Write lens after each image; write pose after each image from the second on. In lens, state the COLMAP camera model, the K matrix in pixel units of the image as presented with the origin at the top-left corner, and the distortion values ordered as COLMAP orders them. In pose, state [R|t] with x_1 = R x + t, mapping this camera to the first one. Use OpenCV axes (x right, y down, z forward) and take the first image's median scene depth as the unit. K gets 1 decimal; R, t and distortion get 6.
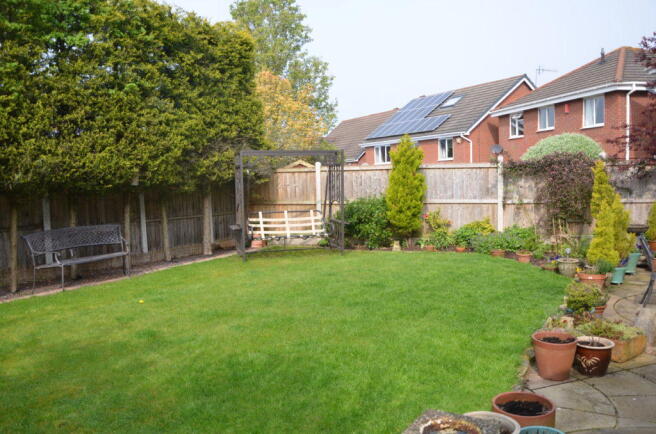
lens RADIAL K [[524.1, 0, 328.0], [0, 524.1, 217.0], [0, 0, 1]] dist [-0.089036, 0.003918]
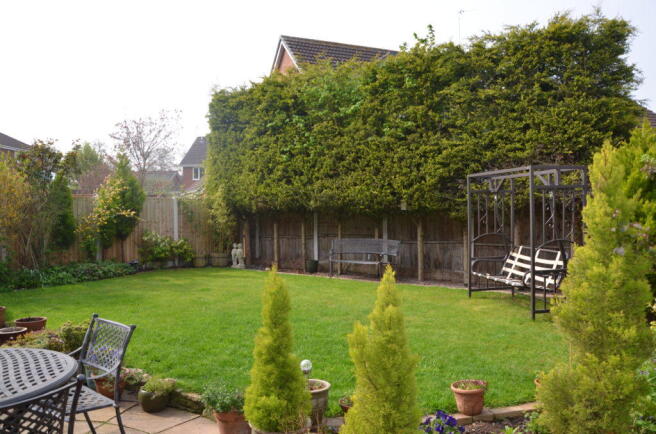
lens RADIAL K [[524.1, 0, 328.0], [0, 524.1, 217.0], [0, 0, 1]] dist [-0.089036, 0.003918]
pose [[-0.128580, 0.039999, -0.990892, 0.958271], [-0.061746, 0.996925, 0.048255, -0.102612], [0.989775, 0.067389, -0.125715, 1.085150]]
